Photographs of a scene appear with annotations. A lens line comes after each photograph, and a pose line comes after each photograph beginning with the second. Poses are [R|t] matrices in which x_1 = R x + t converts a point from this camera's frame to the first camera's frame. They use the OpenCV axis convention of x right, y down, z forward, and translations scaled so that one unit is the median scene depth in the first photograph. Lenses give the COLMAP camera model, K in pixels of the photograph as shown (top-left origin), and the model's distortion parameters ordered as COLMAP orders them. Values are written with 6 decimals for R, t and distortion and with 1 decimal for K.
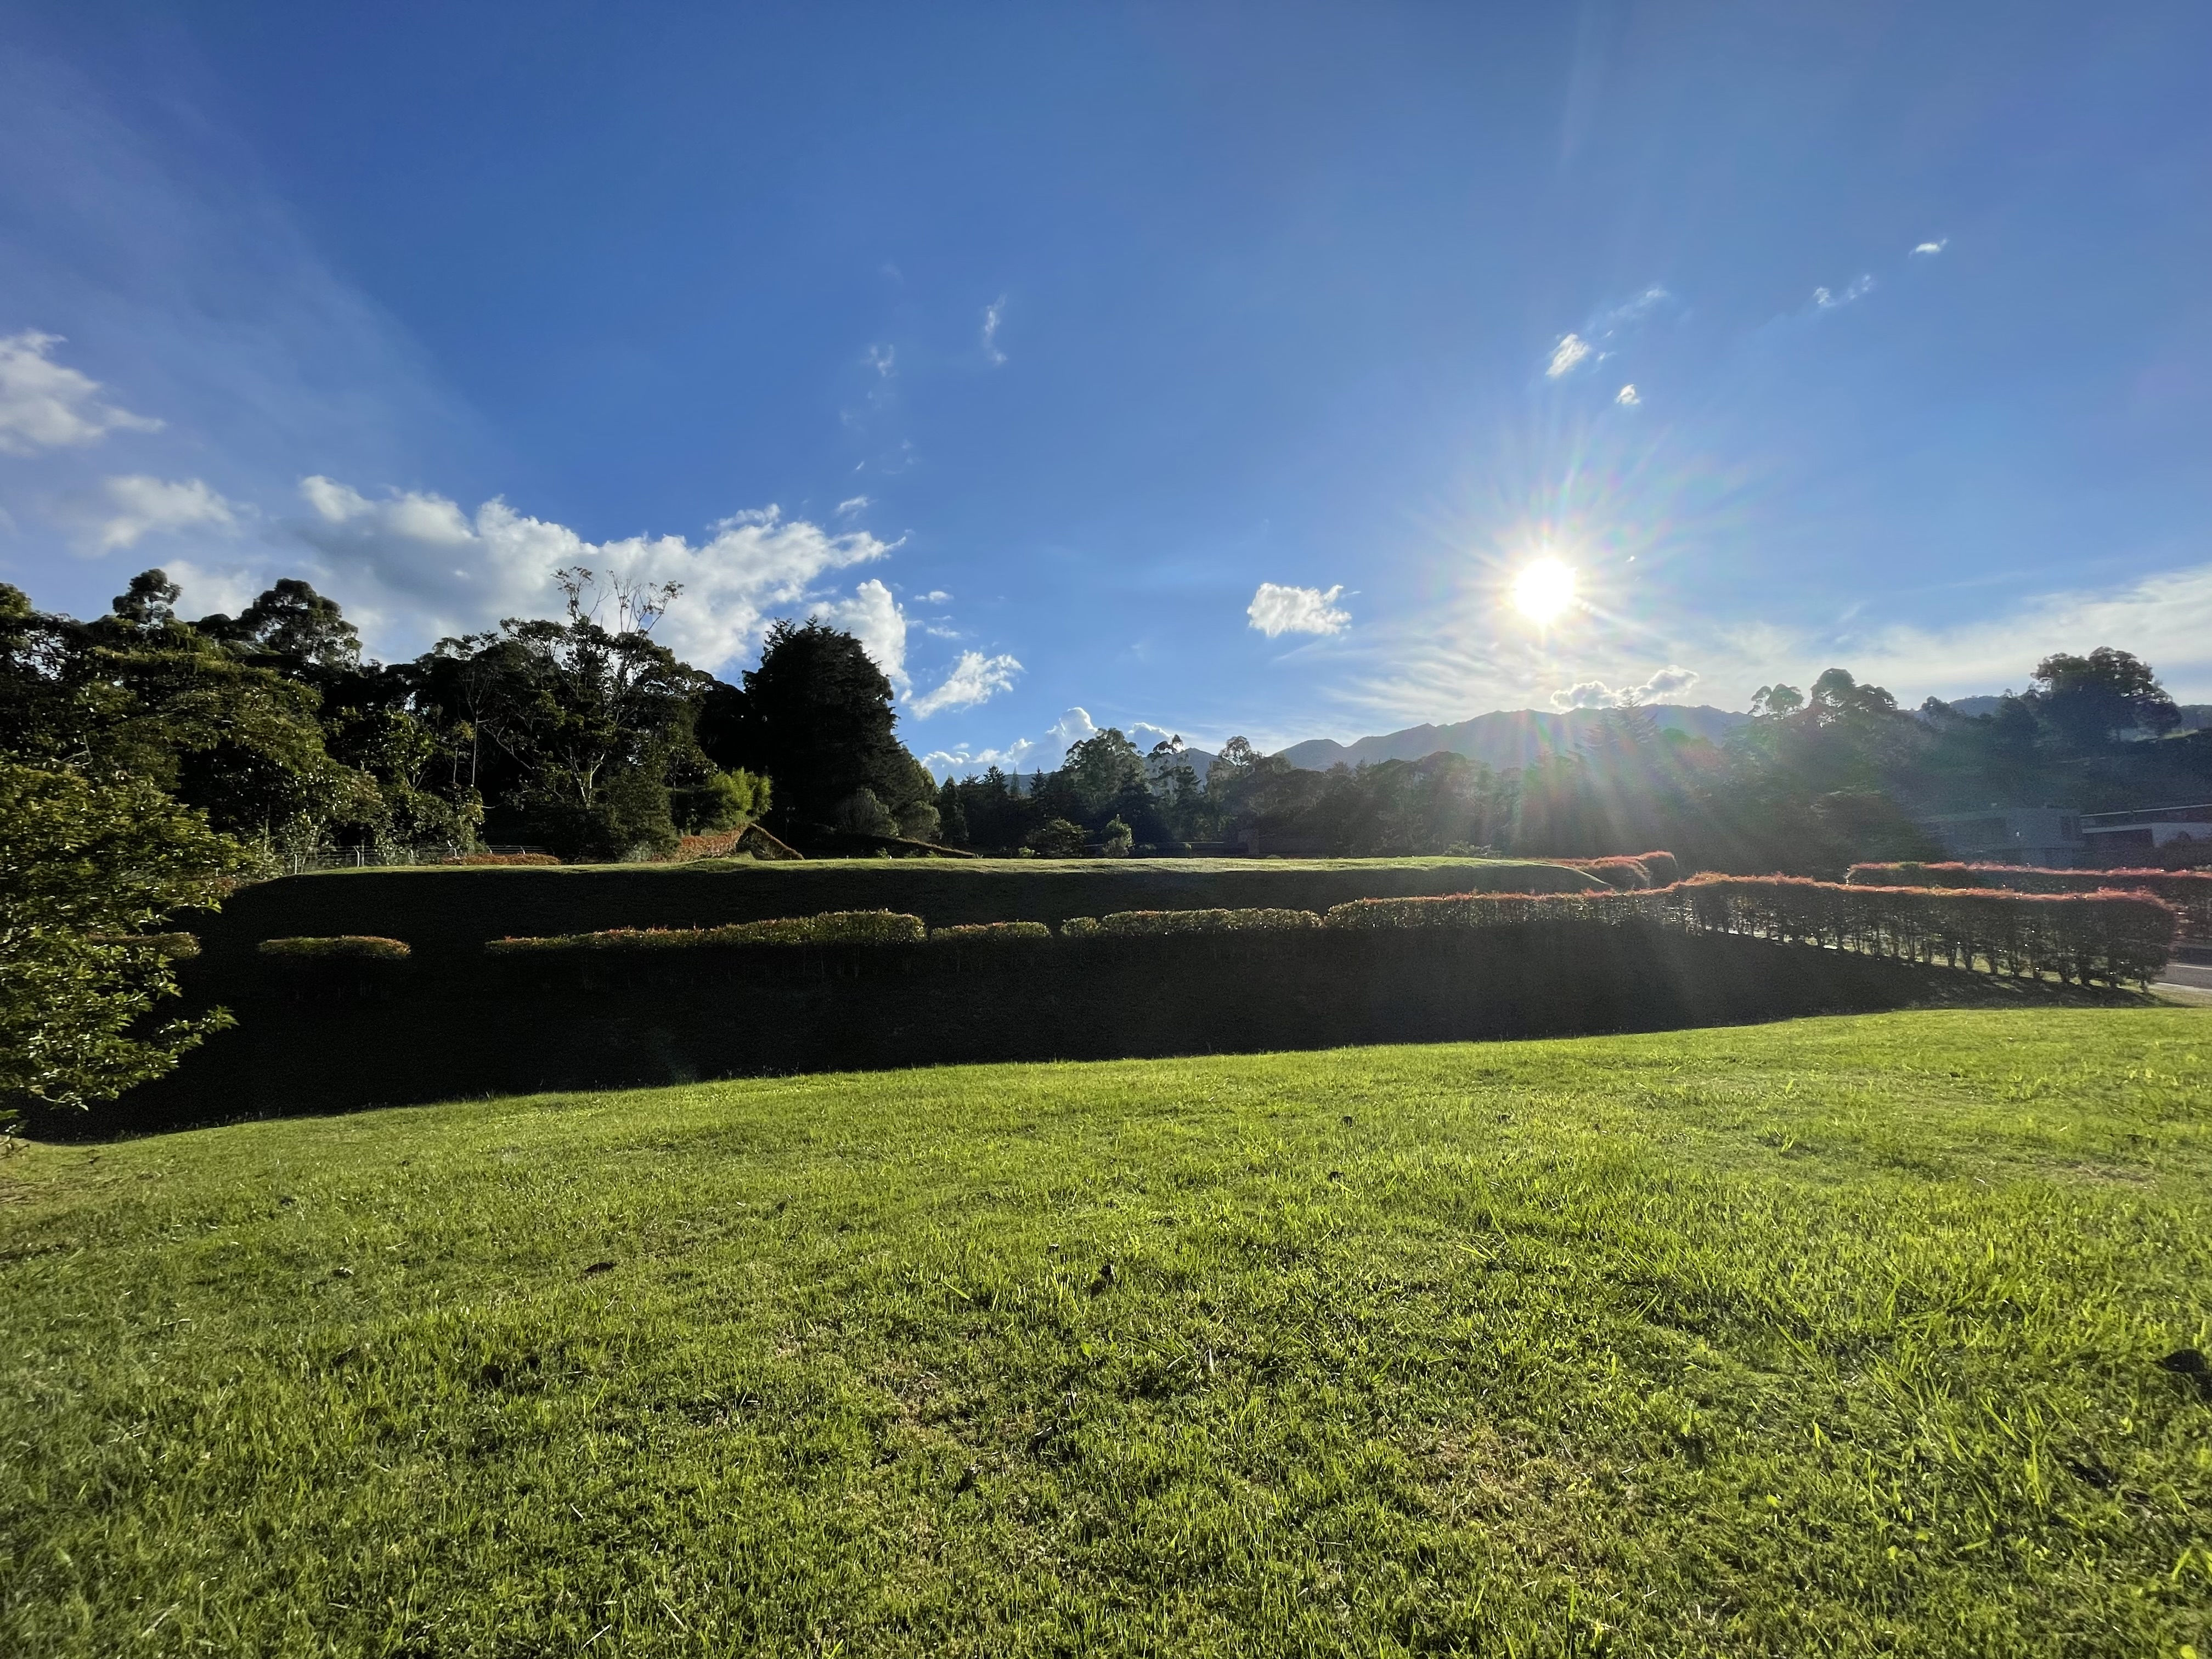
lens RADIAL K [[896.9, 0, 1112.2], [0, 896.9, 819.6], [0, 0, 1]] dist [-0.004124, 0.000786]
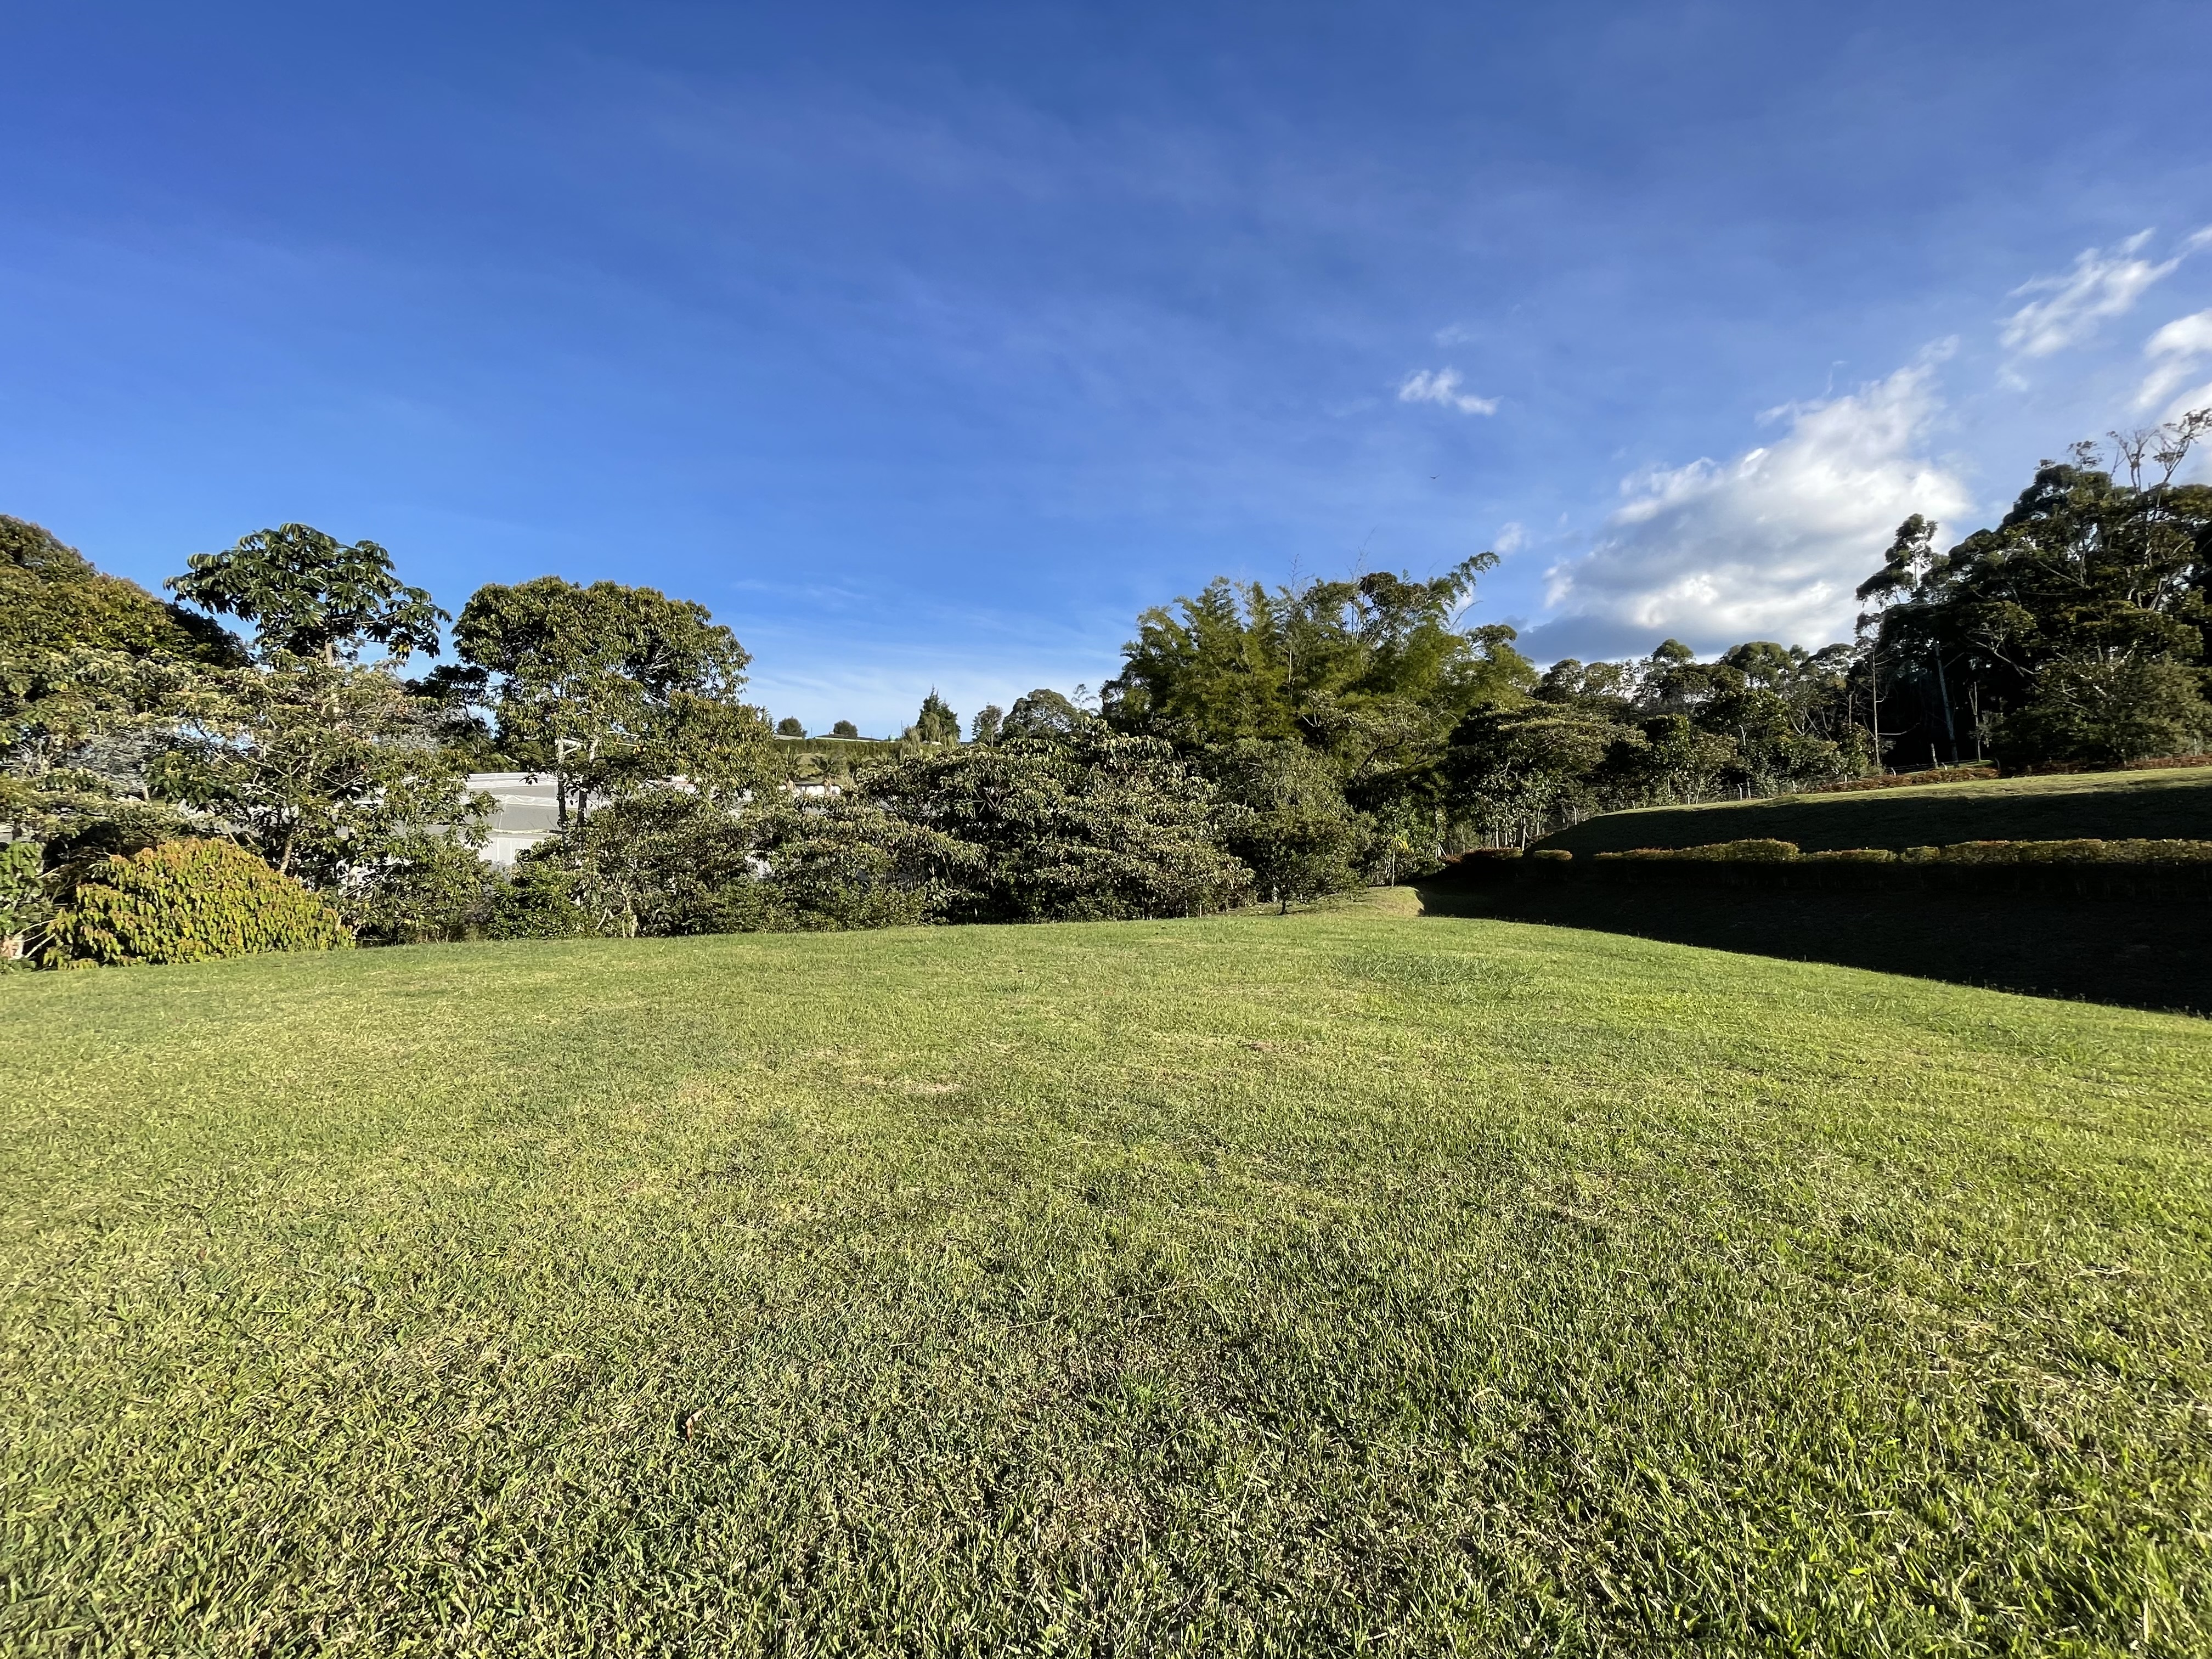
lens RADIAL K [[896.9, 0, 1107.7], [0, 896.9, 827.1], [0, 0, 1]] dist [-0.004124, 0.000786]
pose [[-0.087368, -0.000445, -0.996176, 0.697776], [0.132734, 0.991078, -0.012084, -0.019738], [0.987294, -0.133282, -0.086529, 0.075771]]
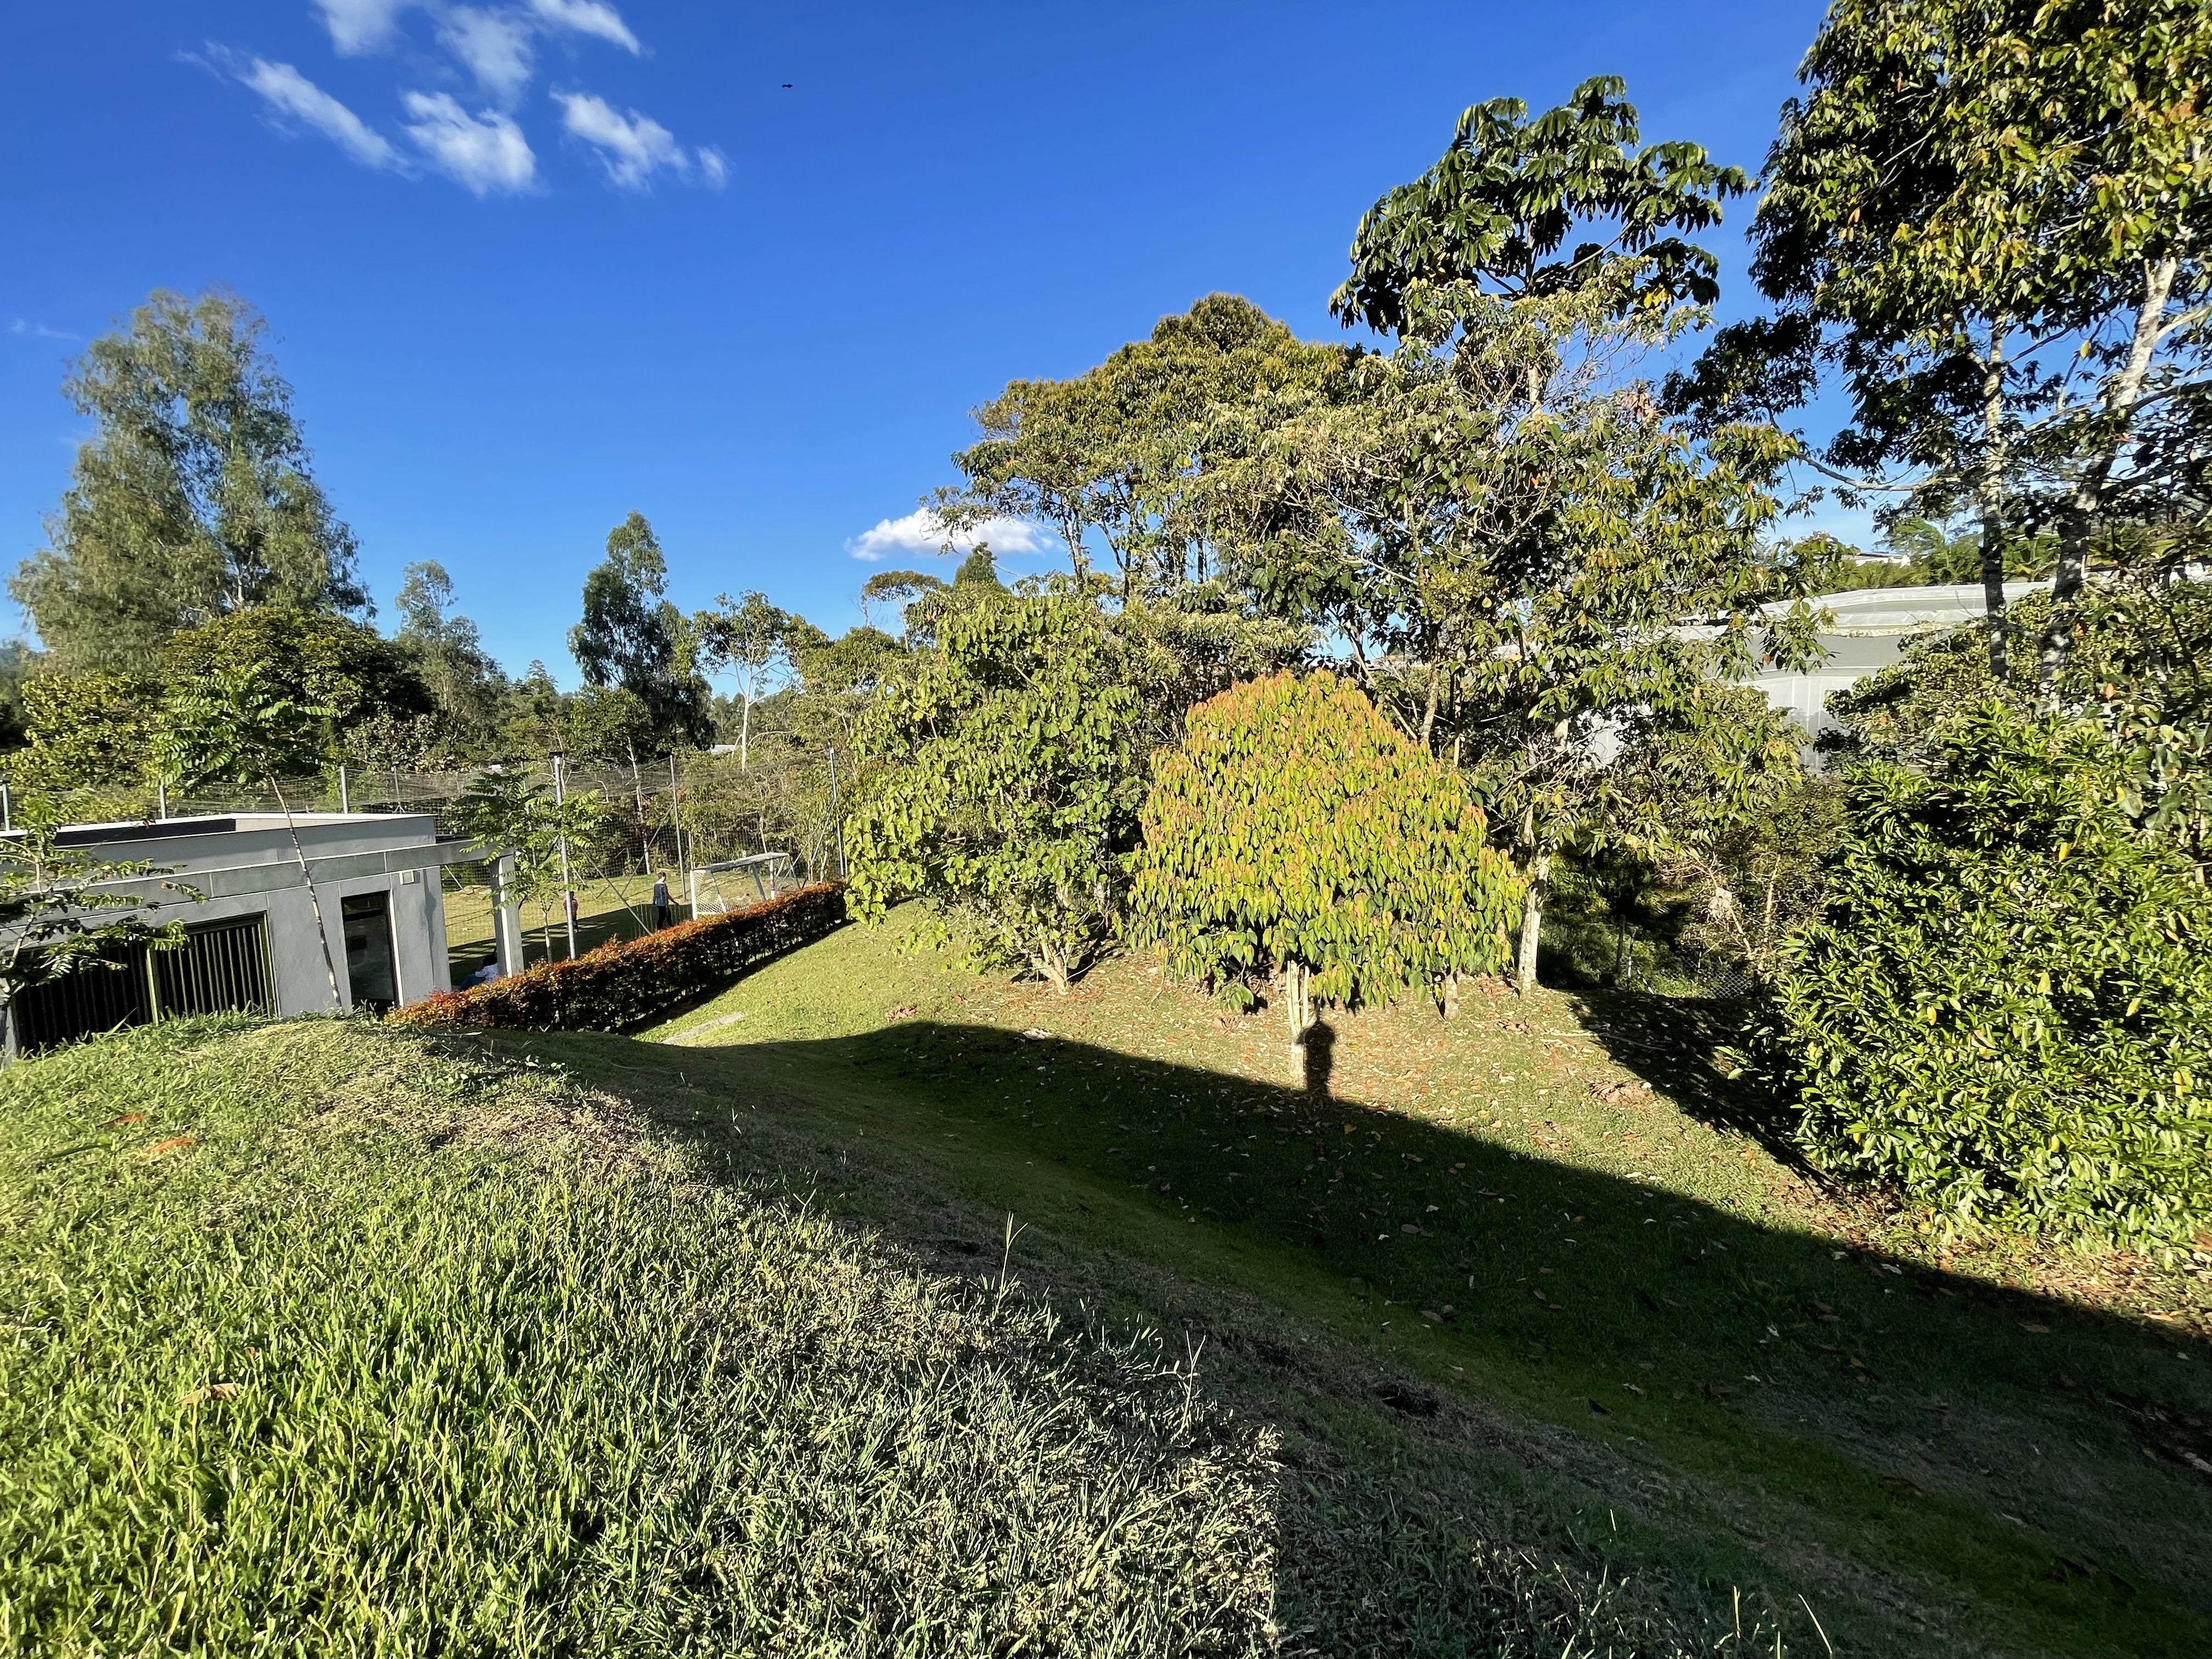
lens RADIAL K [[896.9, 0, 1110.6], [0, 896.9, 830.0], [0, 0, 1]] dist [-0.004124, 0.000786]
pose [[-0.966129, 0.079013, -0.245665, 0.278478], [0.081591, 0.996666, -0.000319, -0.047727], [0.244821, -0.020352, -0.969355, -0.294974]]
